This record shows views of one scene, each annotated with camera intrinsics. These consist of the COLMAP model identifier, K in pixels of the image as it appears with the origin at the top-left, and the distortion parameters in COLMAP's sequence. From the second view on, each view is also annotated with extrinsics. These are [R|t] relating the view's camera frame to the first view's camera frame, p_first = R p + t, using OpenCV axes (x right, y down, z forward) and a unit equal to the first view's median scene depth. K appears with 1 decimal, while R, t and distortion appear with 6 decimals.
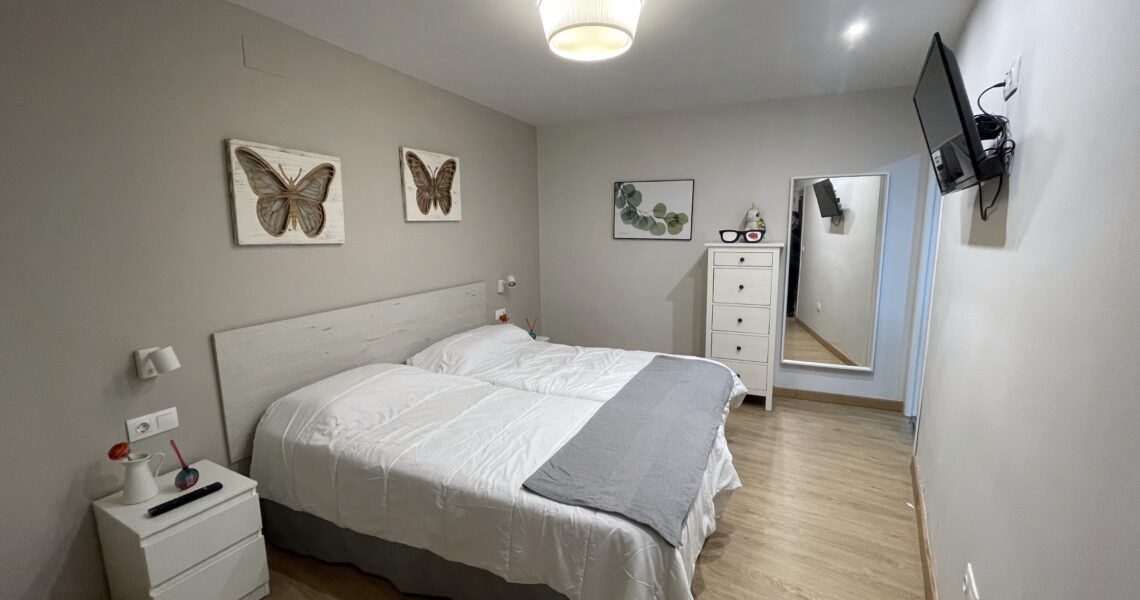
lens RADIAL K [[458.0, 0, 570.8], [0, 458.0, 298.8], [0, 0, 1]] dist [-0.004216, -0.000391]
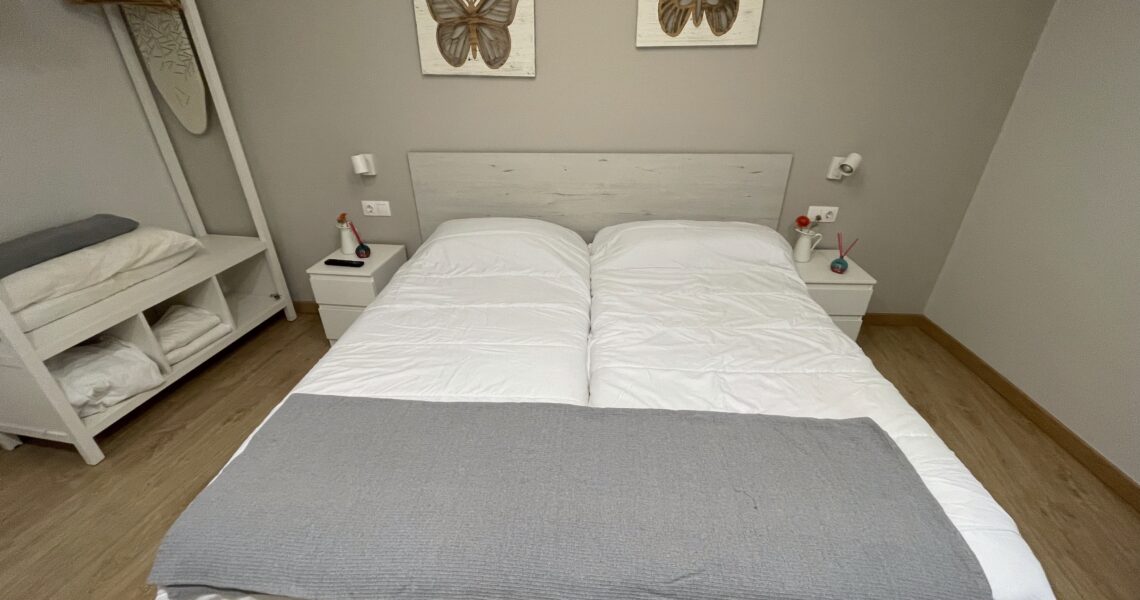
lens RADIAL K [[458.0, 0, 570.8], [0, 458.0, 298.8], [0, 0, 1]] dist [-0.004216, -0.000391]
pose [[0.368427, 0.451591, -0.812605, 0.462180], [-0.144441, 0.891283, 0.429826, -0.135889], [0.918367, -0.040986, 0.393601, 0.736229]]
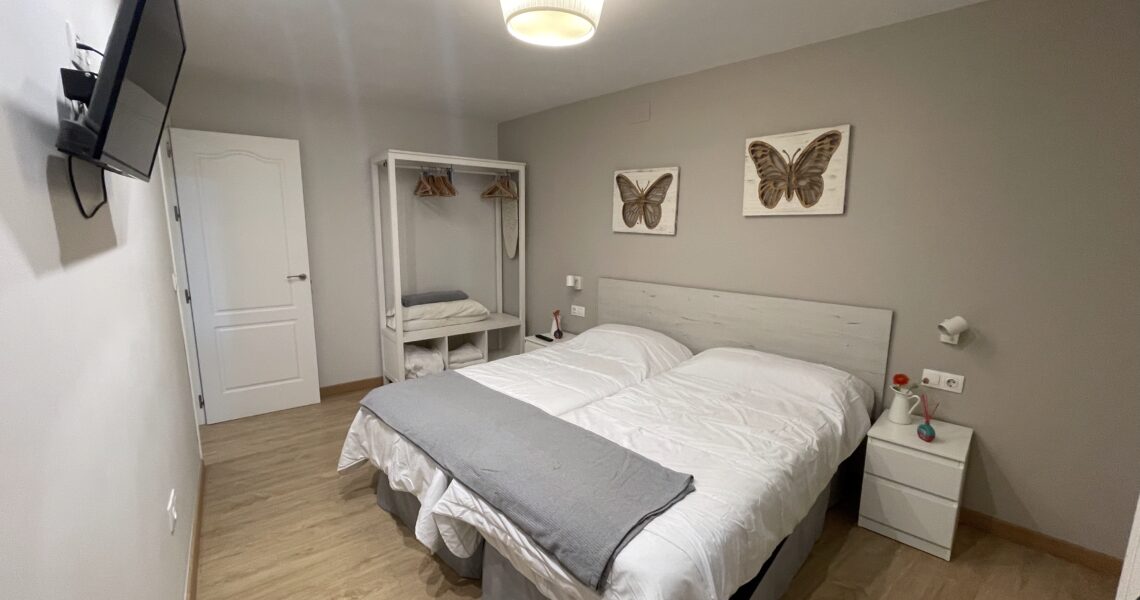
lens RADIAL K [[458.0, 0, 570.8], [0, 458.0, 298.8], [0, 0, 1]] dist [-0.004216, -0.000391]
pose [[-0.345972, 0.161938, -0.924164, 0.838573], [-0.147140, 0.963440, 0.223904, -0.201619], [0.926635, 0.213446, -0.309496, 1.224556]]
